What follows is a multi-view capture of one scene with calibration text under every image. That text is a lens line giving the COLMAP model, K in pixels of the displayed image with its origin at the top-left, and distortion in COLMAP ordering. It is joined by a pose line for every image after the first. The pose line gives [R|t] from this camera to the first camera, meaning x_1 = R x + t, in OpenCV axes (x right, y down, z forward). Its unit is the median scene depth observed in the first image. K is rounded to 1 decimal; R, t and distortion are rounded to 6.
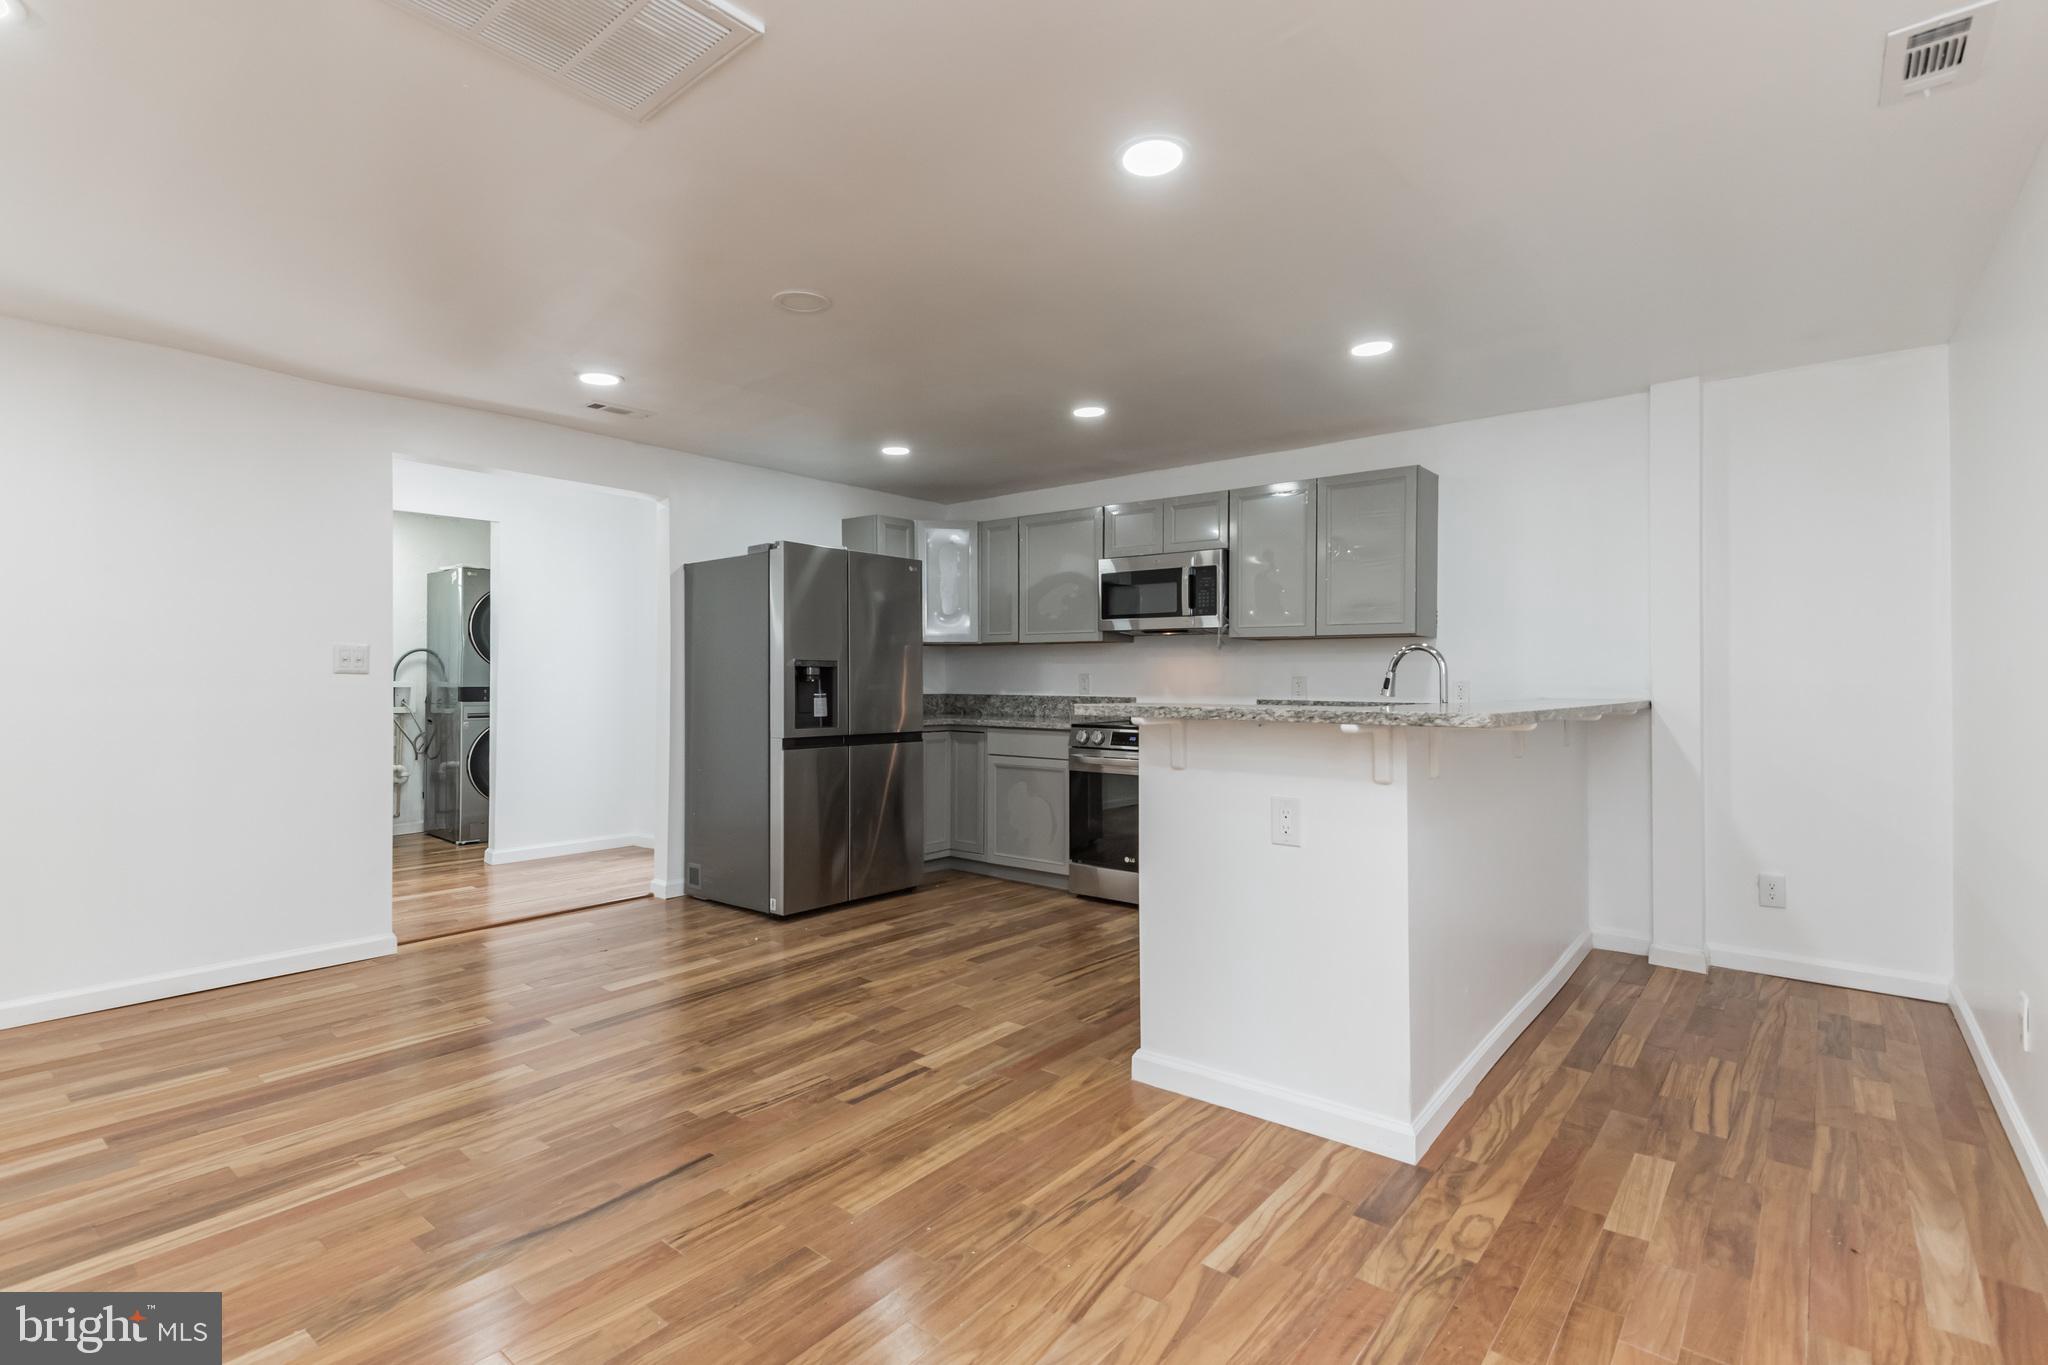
lens RADIAL K [[1005.1, 0, 1013.6], [0, 1005.1, 671.6], [0, 0, 1]] dist [-0.001638, -0.001193]
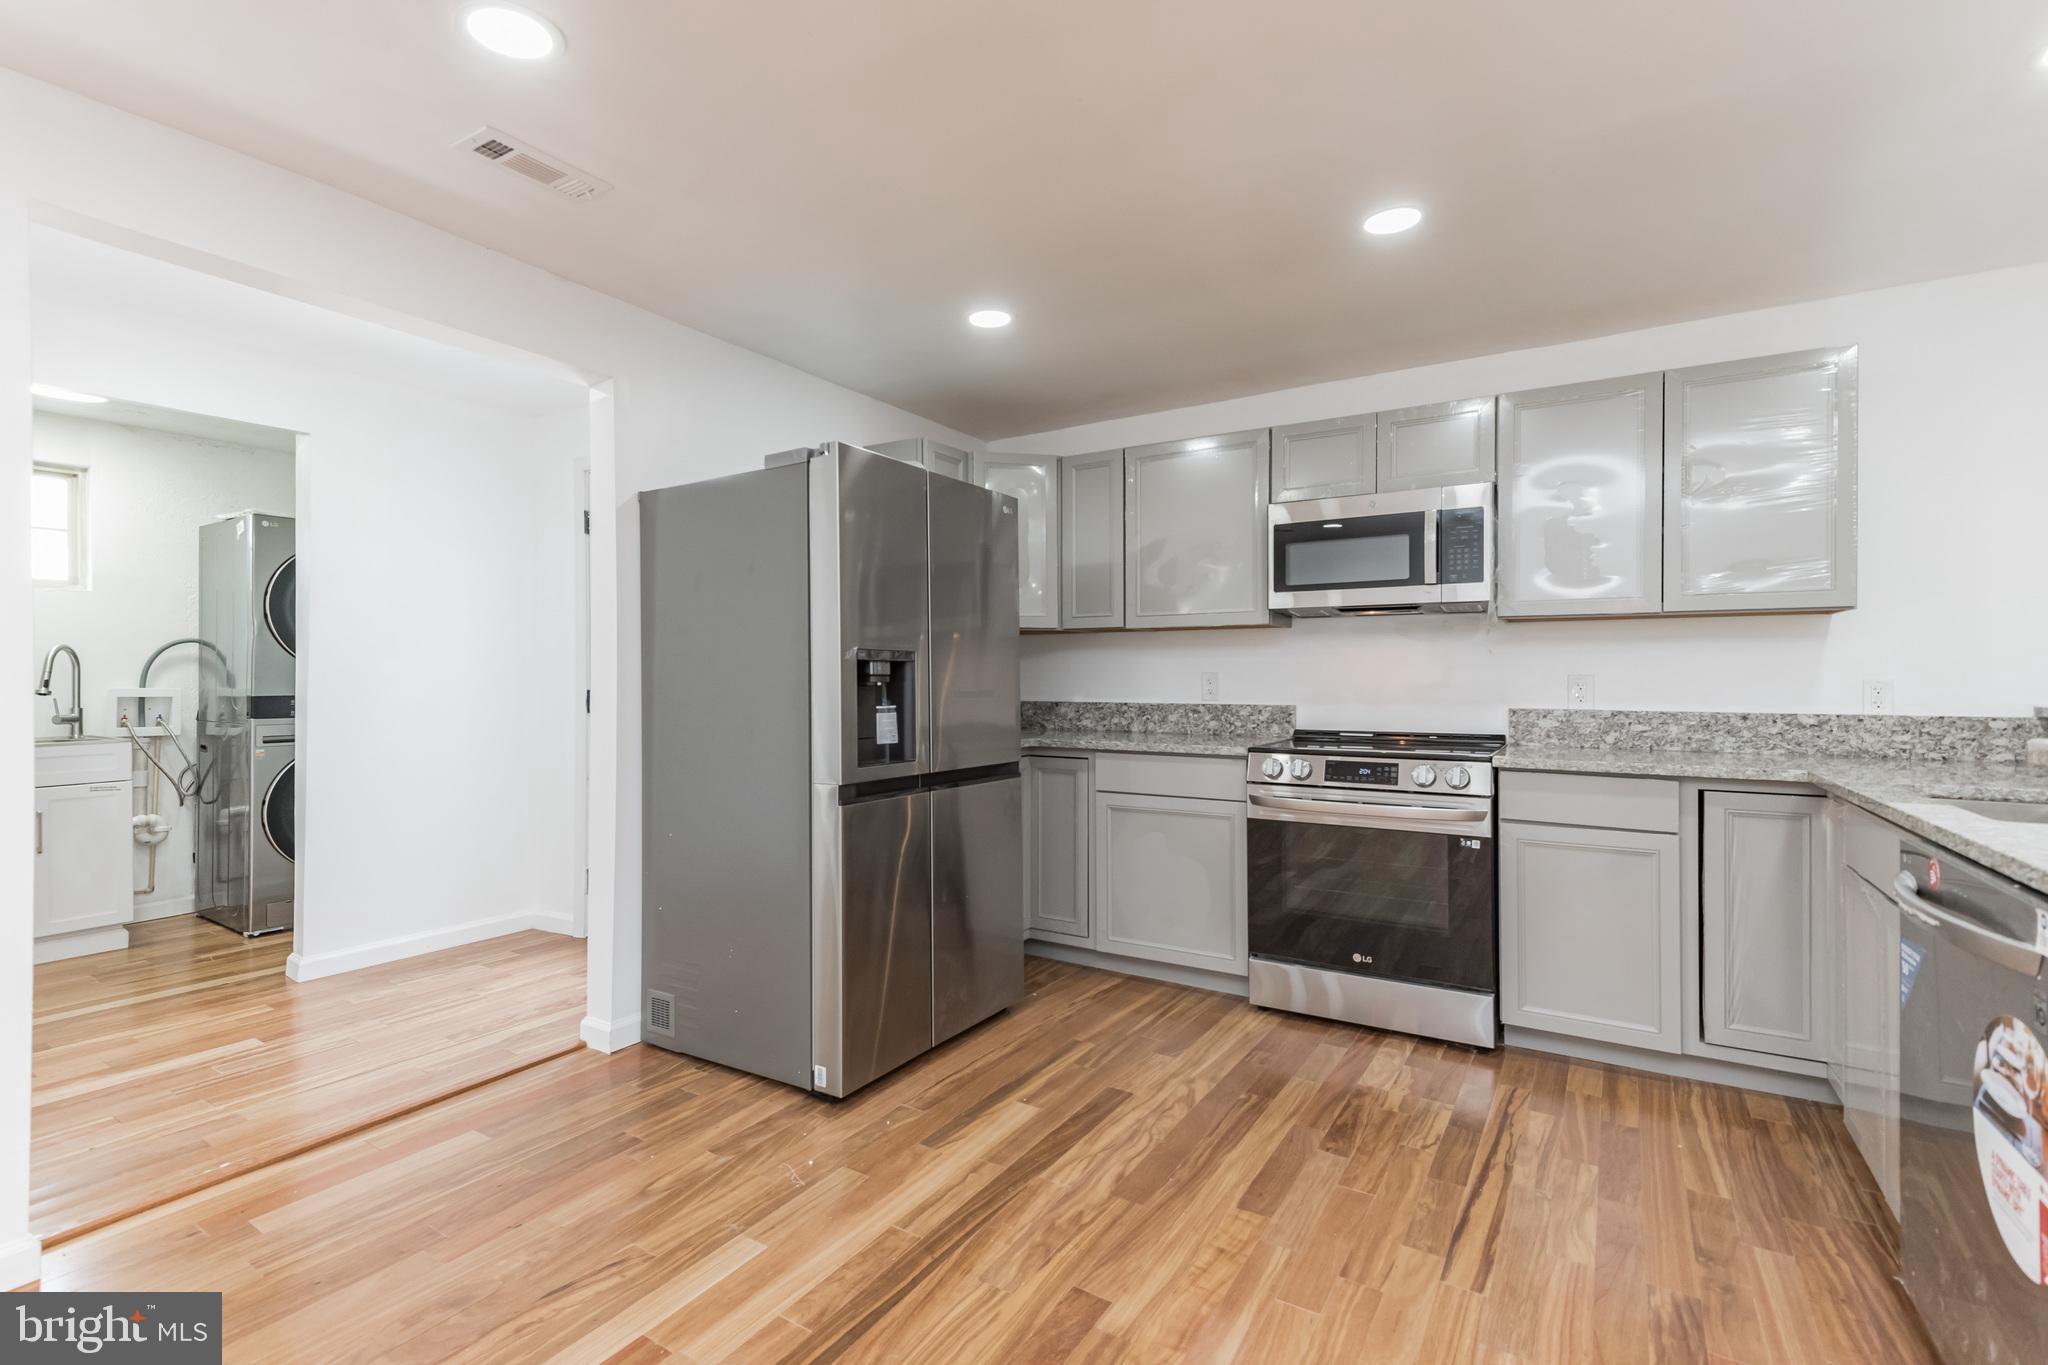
lens RADIAL K [[957.2, 0, 1009.1], [0, 957.2, 673.7], [0, 0, 1]] dist [0.036629, -0.022334]
pose [[0.991579, -0.003331, 0.129458, -0.185625], [0.003293, 0.999994, 0.000504, 0.002546], [-0.129459, -0.000073, 0.991585, 0.403790]]
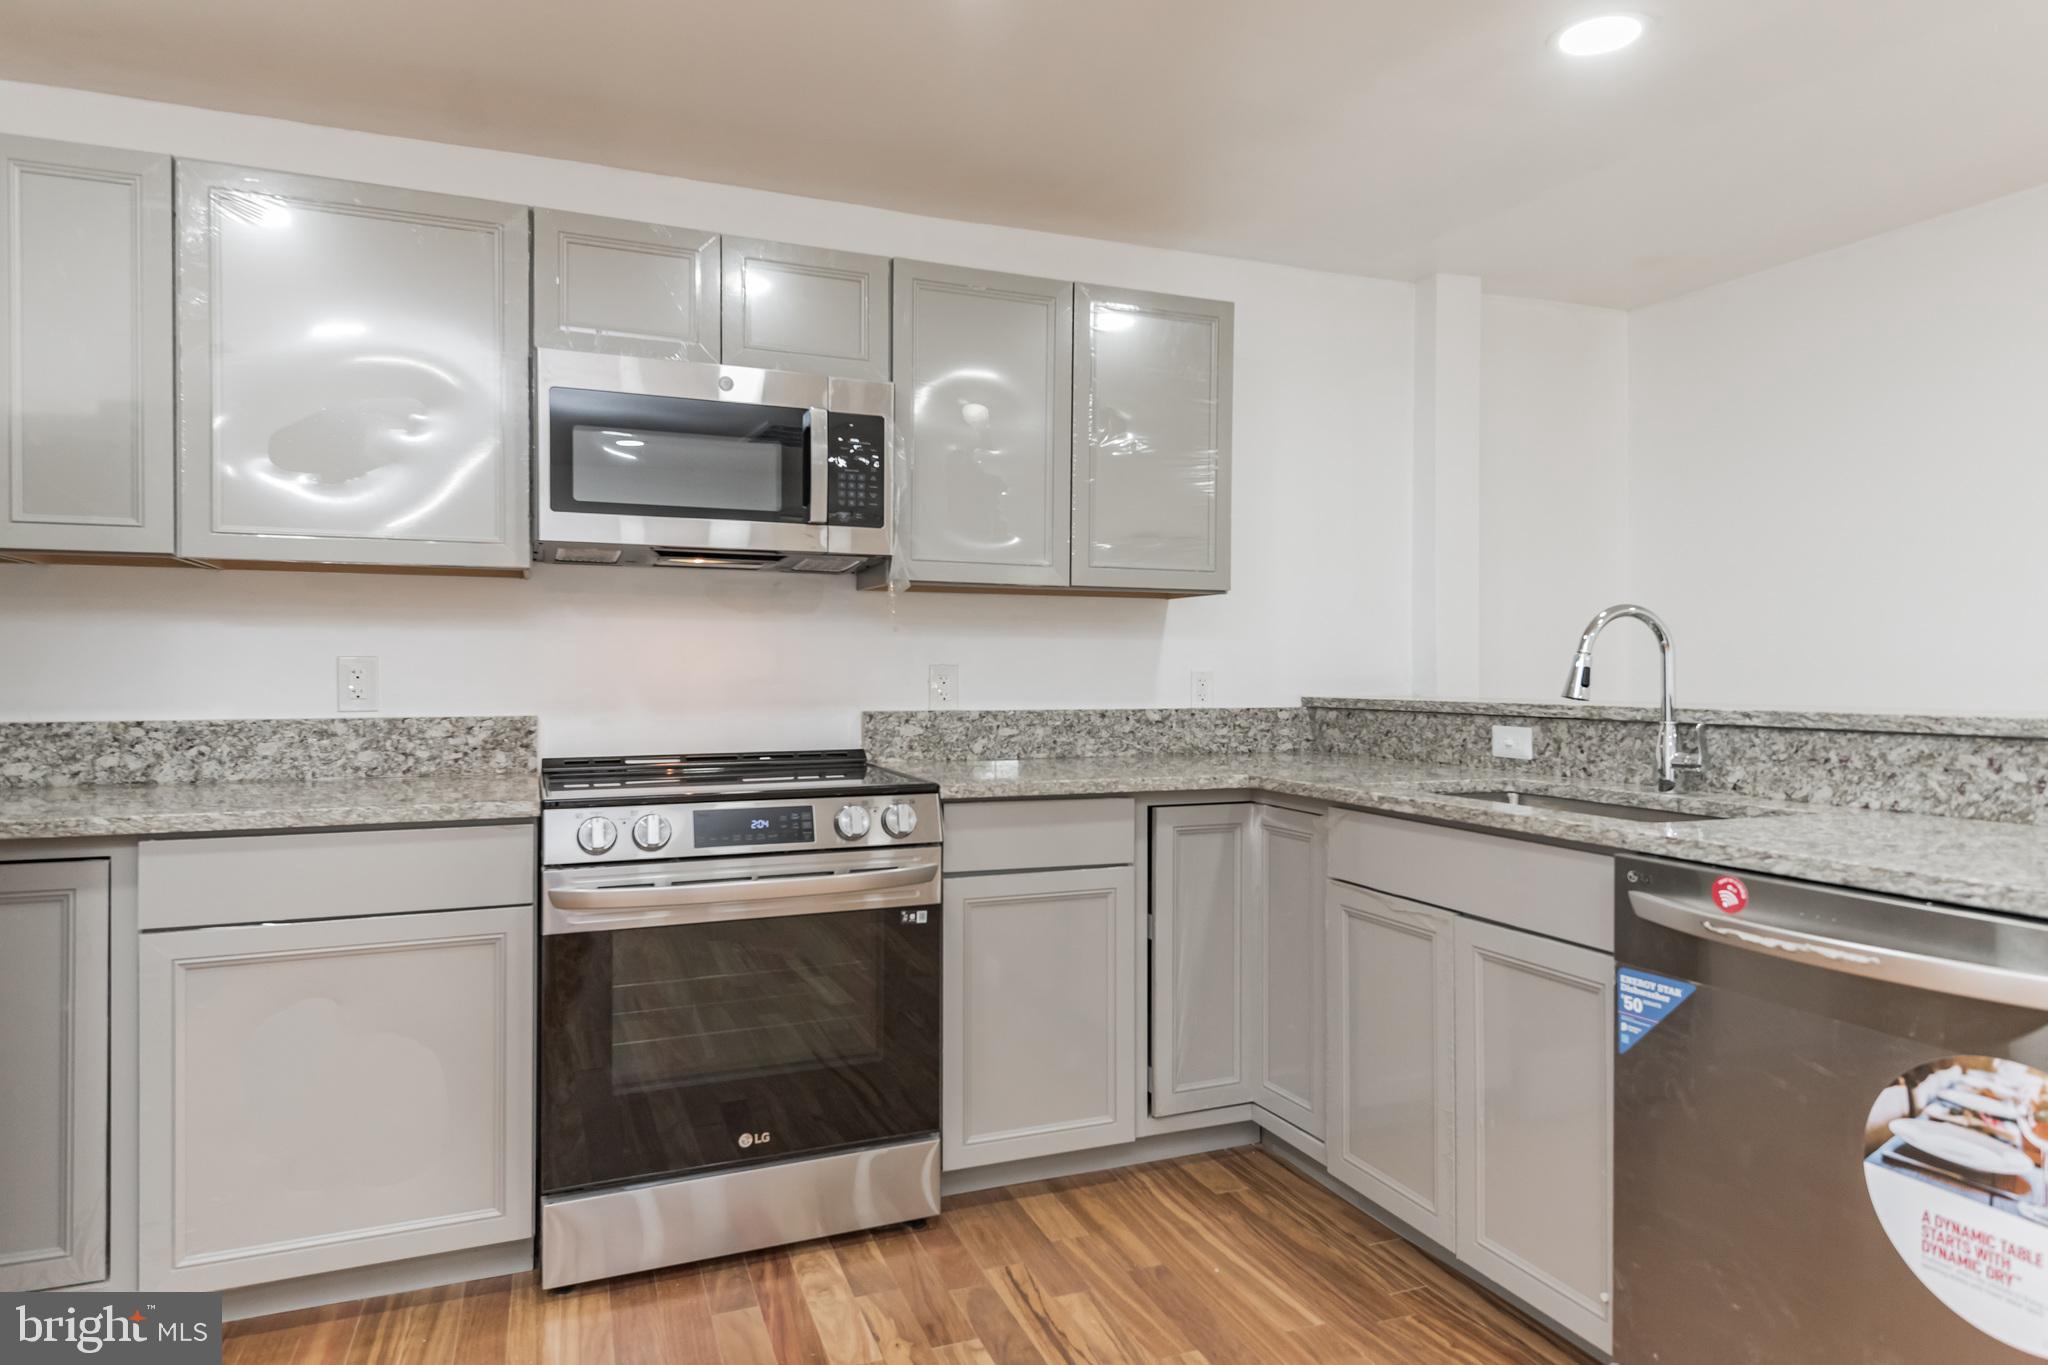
lens RADIAL K [[1200.0, 0, 1028.4], [0, 1200.0, 672.7], [0, 0, 1]] dist [0.019250, -0.001087]
pose [[0.473929, -0.004521, 0.880551, -0.235175], [-0.002477, 0.999976, 0.006467, 0.005062], [-0.880560, -0.005246, 0.473907, 0.673269]]
